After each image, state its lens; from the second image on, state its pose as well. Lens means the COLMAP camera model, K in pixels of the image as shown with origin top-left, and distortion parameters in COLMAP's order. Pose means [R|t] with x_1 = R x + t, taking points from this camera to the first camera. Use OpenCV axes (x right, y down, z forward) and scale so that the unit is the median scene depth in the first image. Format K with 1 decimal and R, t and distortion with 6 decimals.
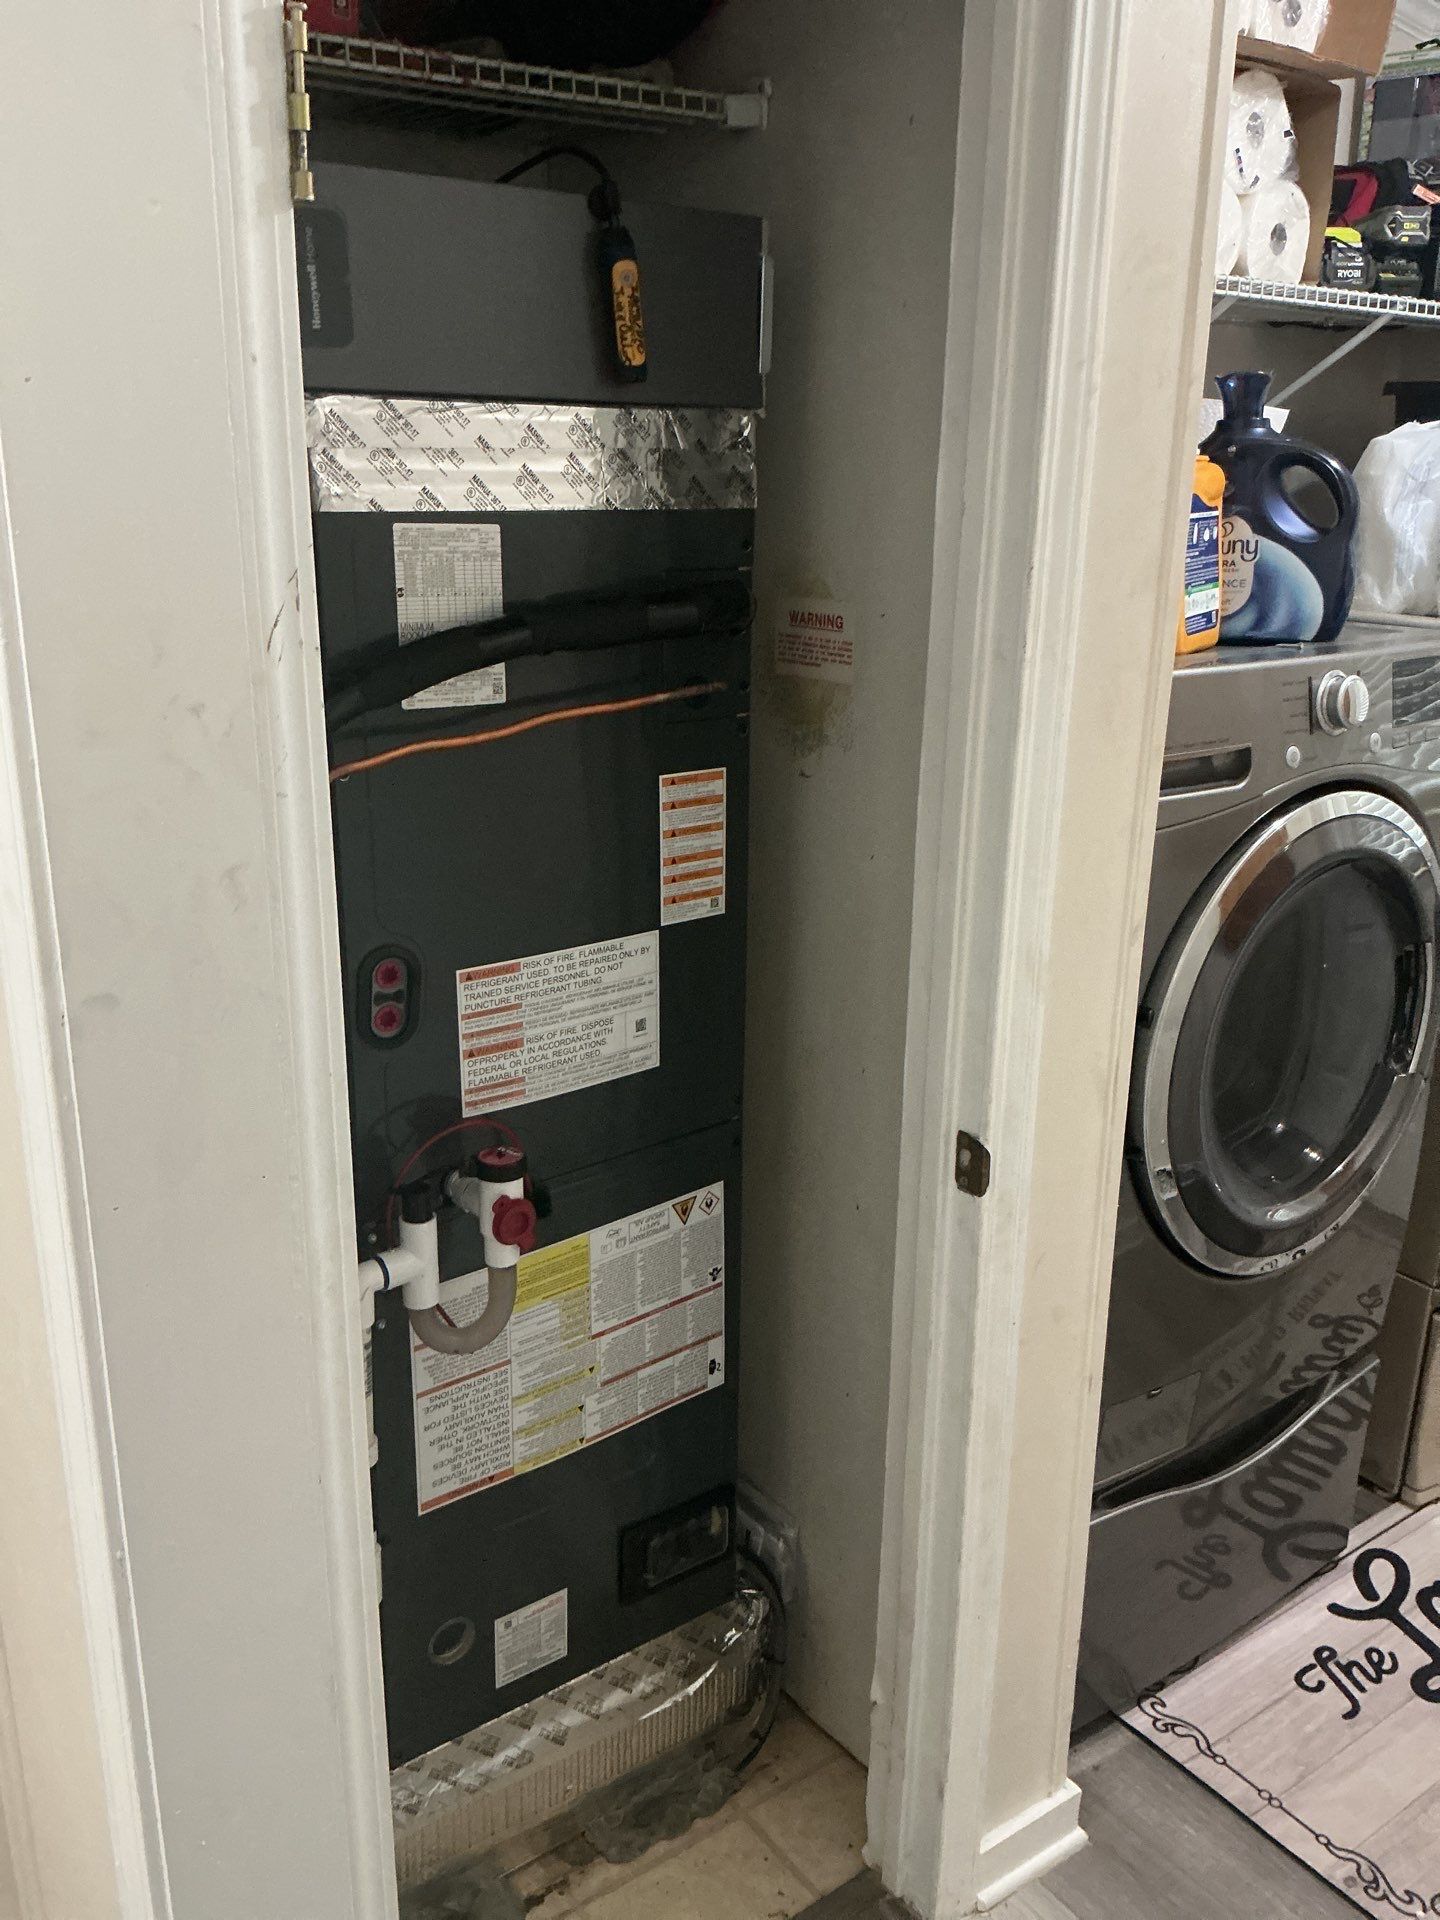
lens RADIAL K [[1578.1, 0, 723.8], [0, 1578.1, 956.8], [0, 0, 1]] dist [0.138183, -0.308507]
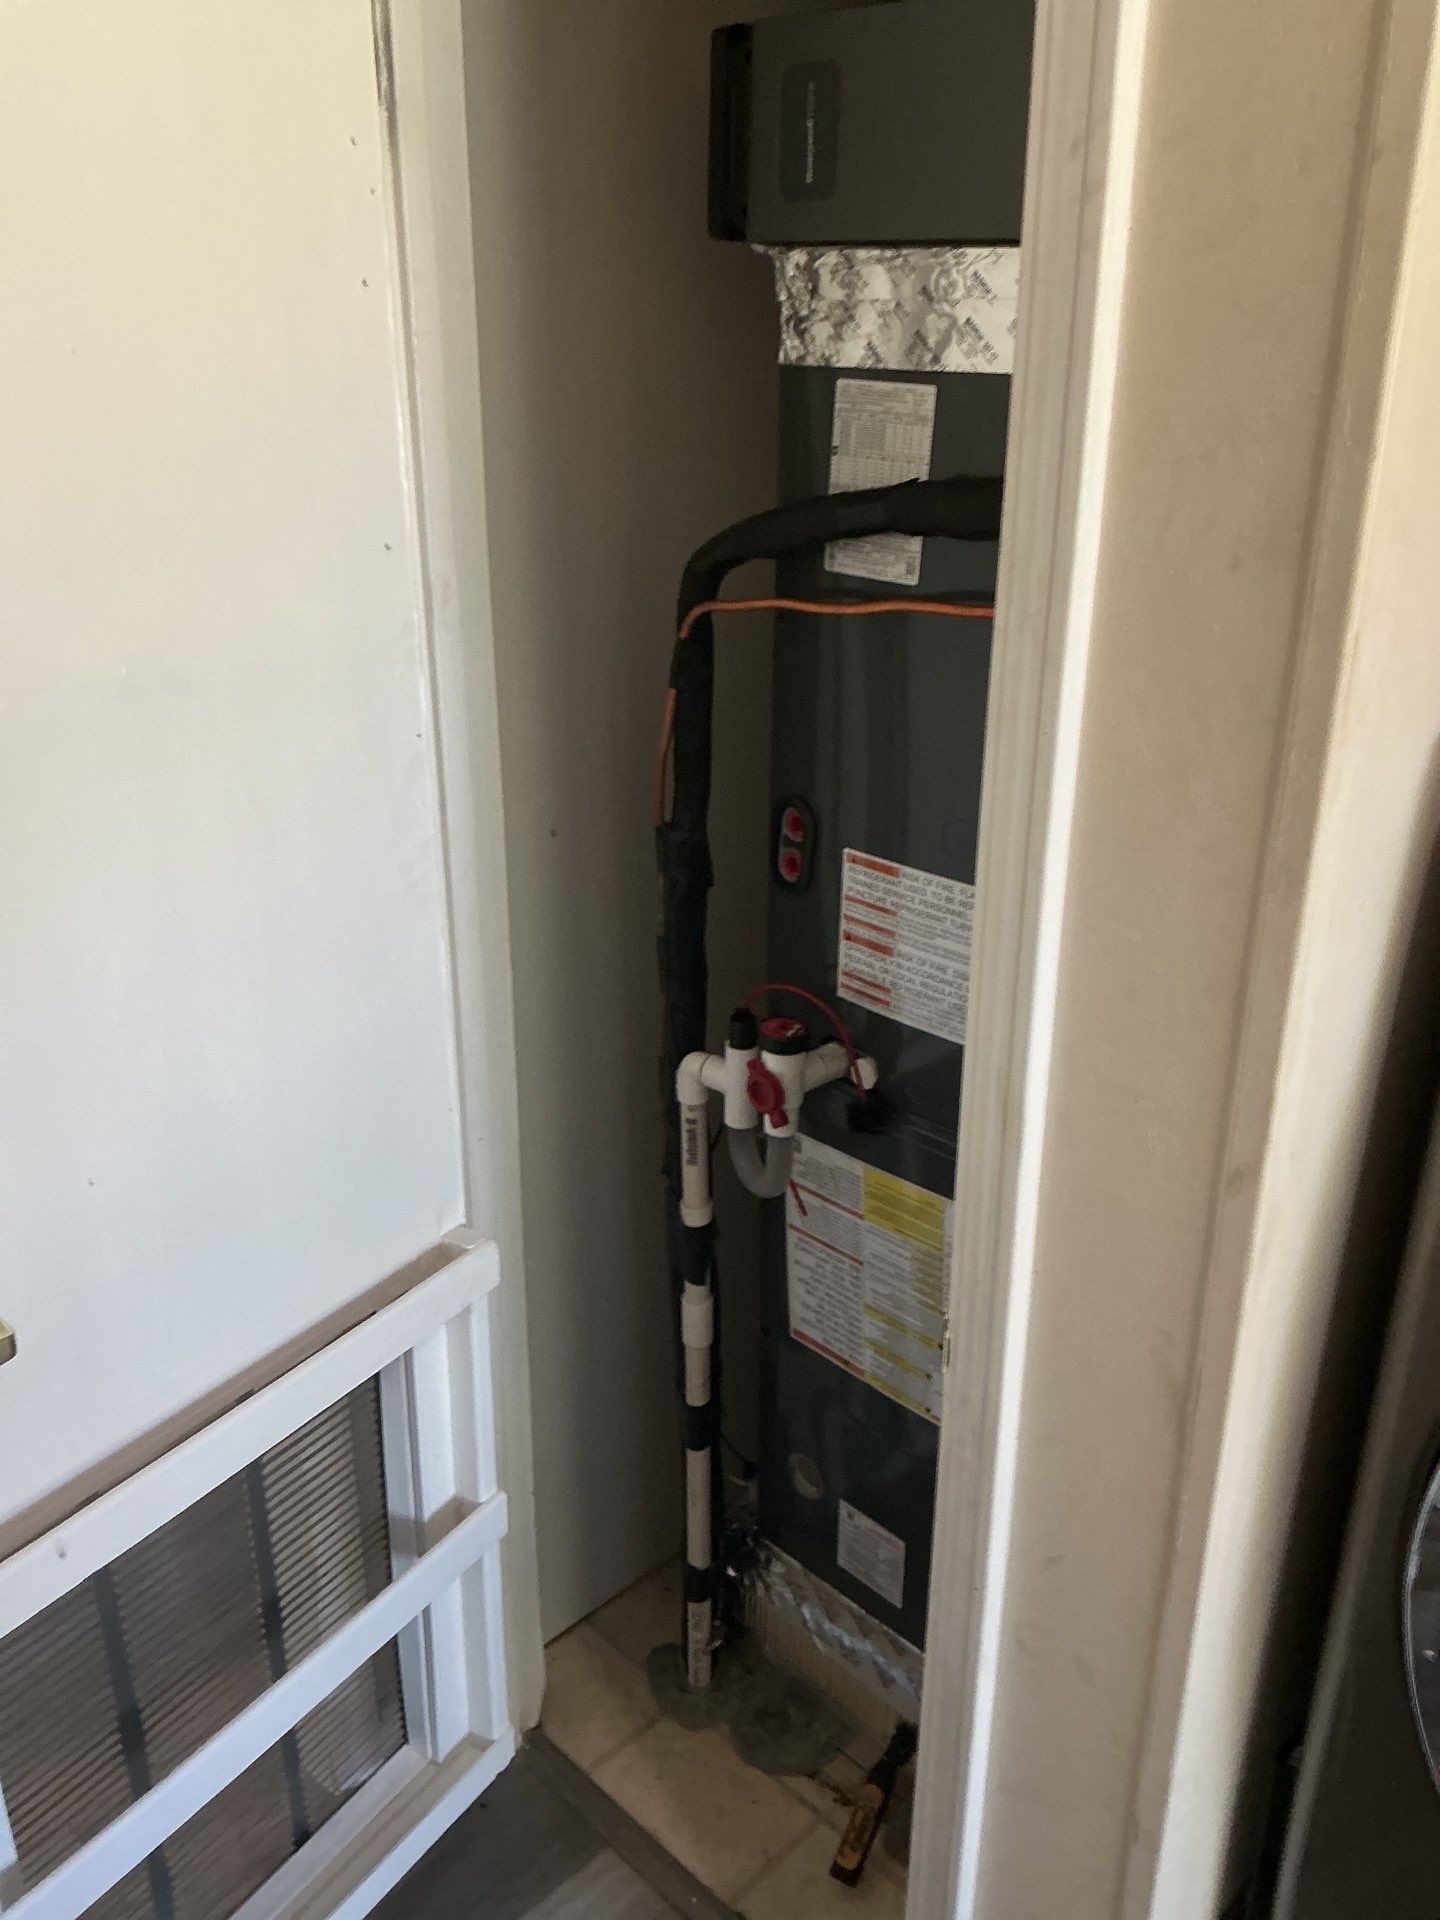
lens RADIAL K [[1578.1, 0, 723.8], [0, 1578.1, 956.8], [0, 0, 1]] dist [0.138183, -0.308507]
pose [[0.134067, 0.365249, -0.921205, 0.776074], [-0.306414, 0.899322, 0.311979, -0.220418], [0.942410, 0.240444, 0.232487, 0.734210]]
